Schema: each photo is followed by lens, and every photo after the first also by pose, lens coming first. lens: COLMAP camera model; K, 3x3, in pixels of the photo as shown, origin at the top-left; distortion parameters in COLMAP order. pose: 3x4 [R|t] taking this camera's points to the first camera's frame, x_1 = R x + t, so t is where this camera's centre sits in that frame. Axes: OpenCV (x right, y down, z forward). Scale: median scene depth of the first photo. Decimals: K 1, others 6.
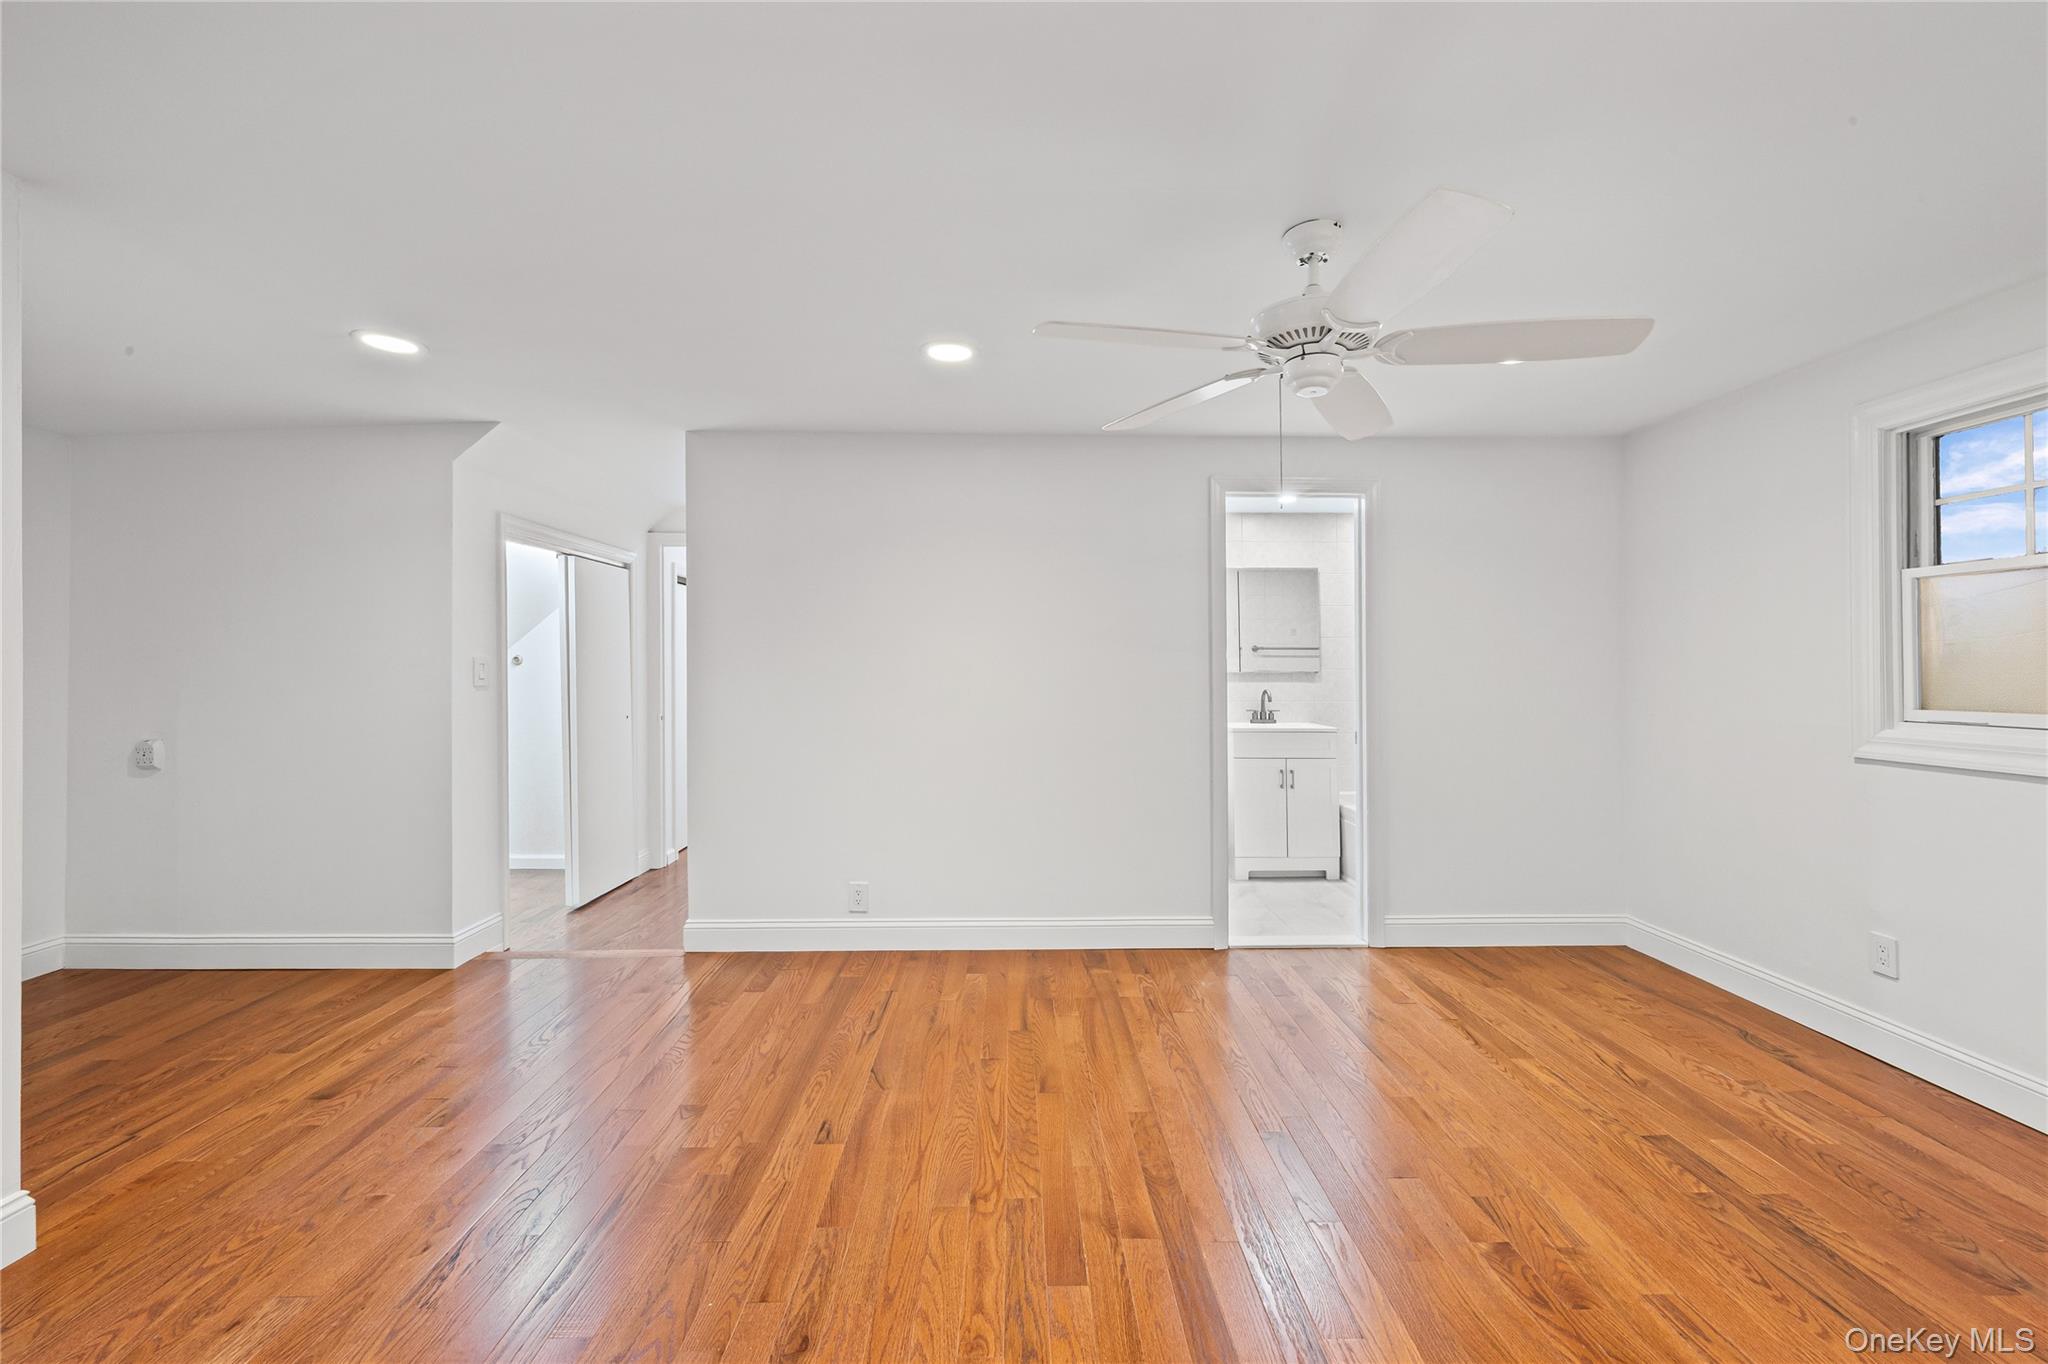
lens RADIAL K [[830.8, 0, 1027.8], [0, 830.8, 670.0], [0, 0, 1]] dist [0.003370, -0.000503]
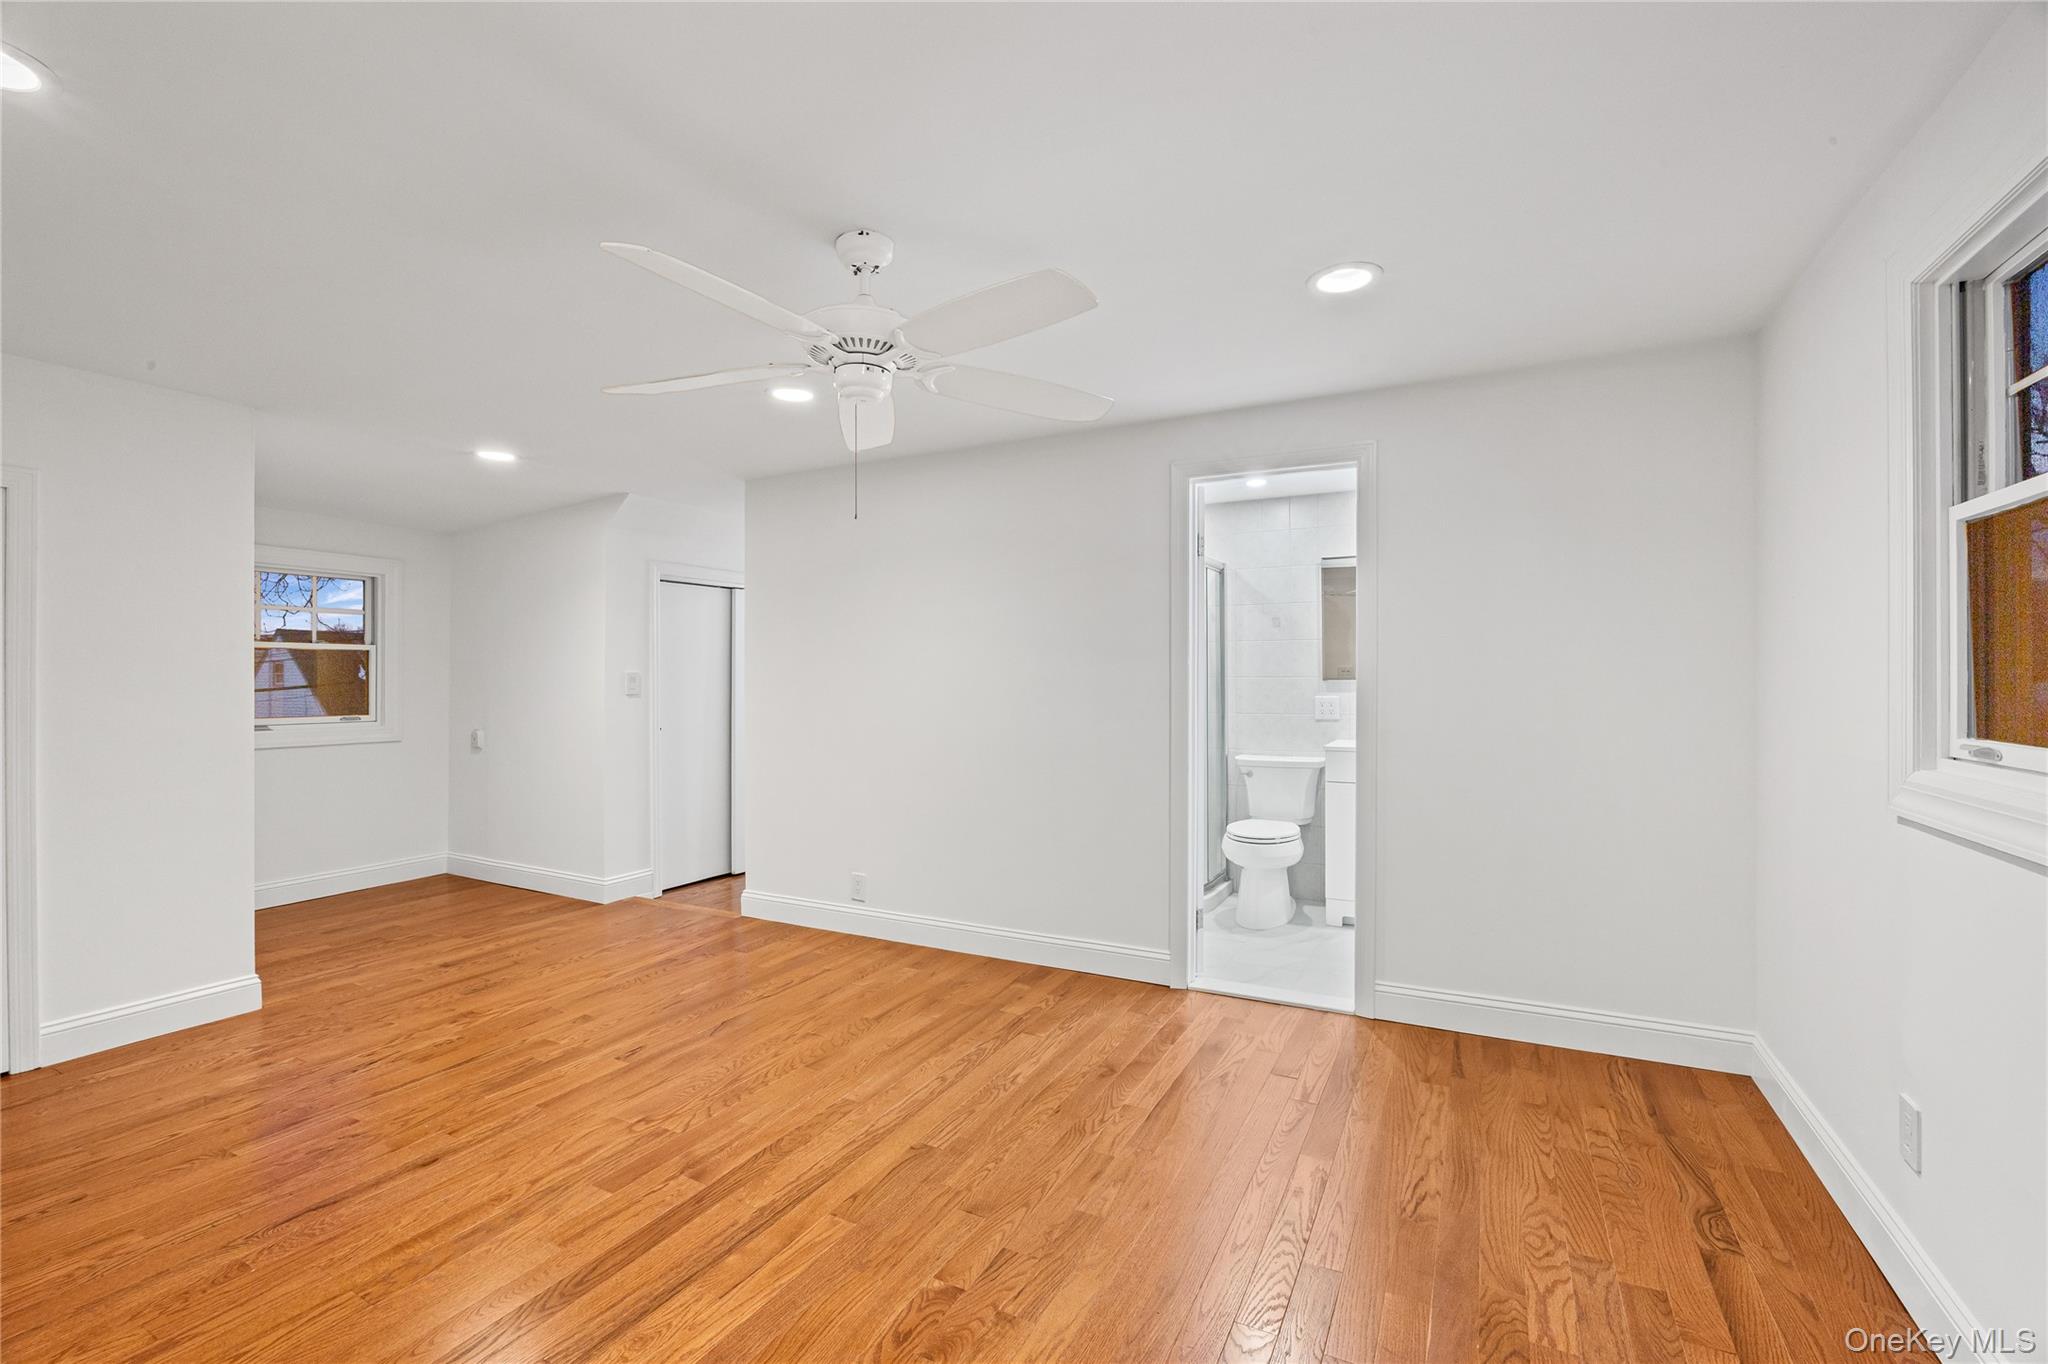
lens RADIAL K [[874.2, 0, 1024.6], [0, 874.2, 676.7], [0, 0, 1]] dist [-0.020622, 0.001110]
pose [[0.873847, -0.008347, -0.486129, 0.640885], [0.005956, 0.999961, -0.006464, 0.002289], [0.486165, 0.002753, 0.873863, 0.104595]]
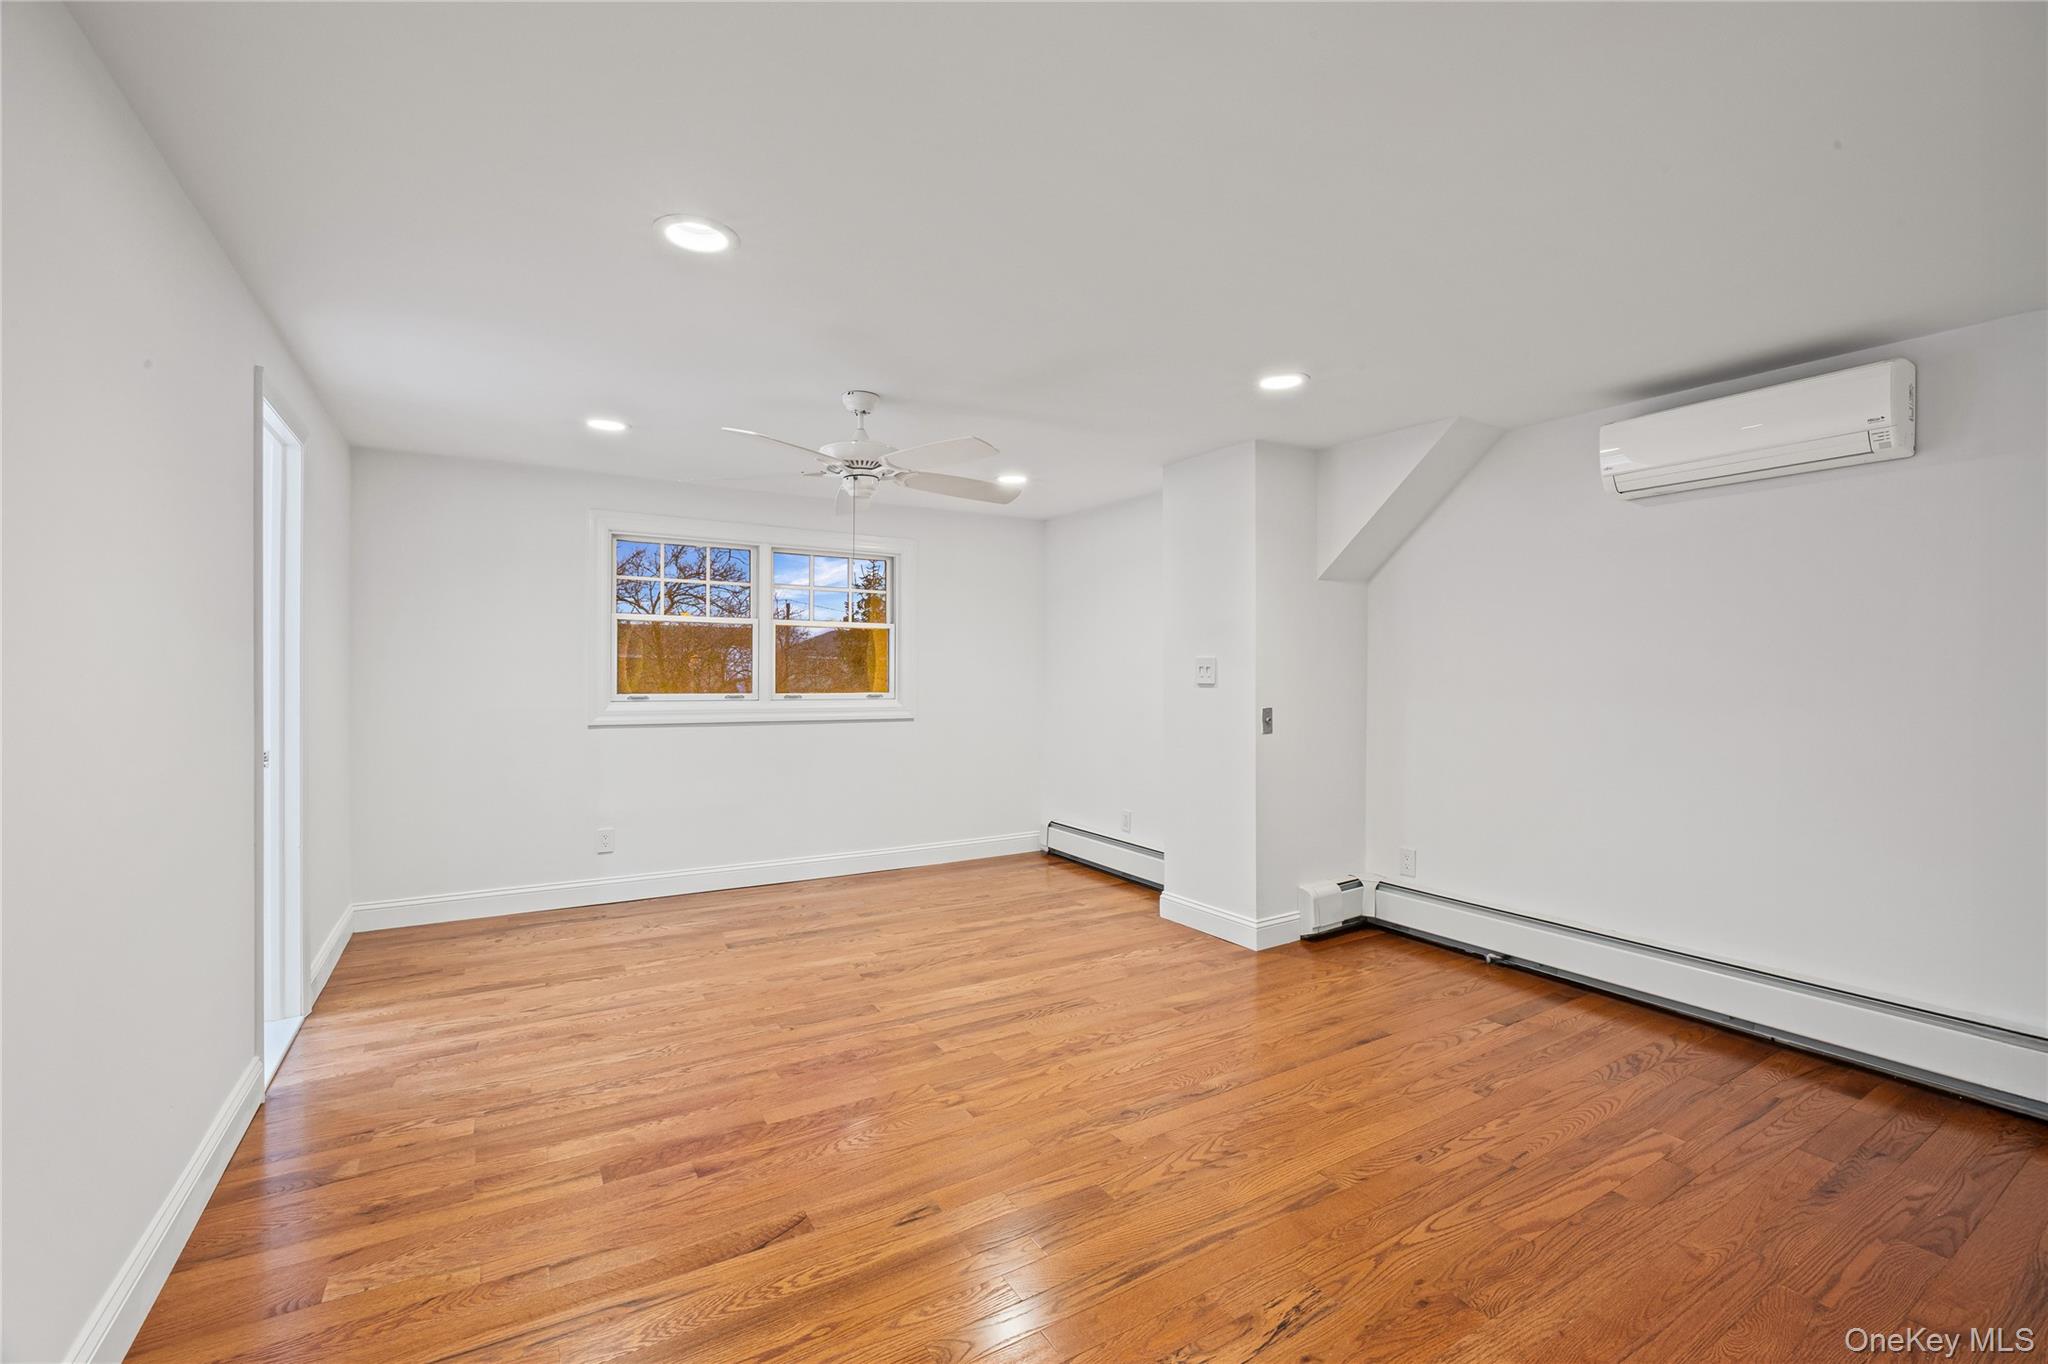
lens RADIAL K [[855.0, 0, 1024.0], [0, 855.0, 682.0], [0, 0, 1]] dist [-0.000618, -0.000053]
pose [[-0.498946, -0.014498, 0.866512, -0.748213], [-0.006621, 0.999895, 0.012918, -0.005695], [-0.866608, 0.000708, -0.498990, 0.950448]]
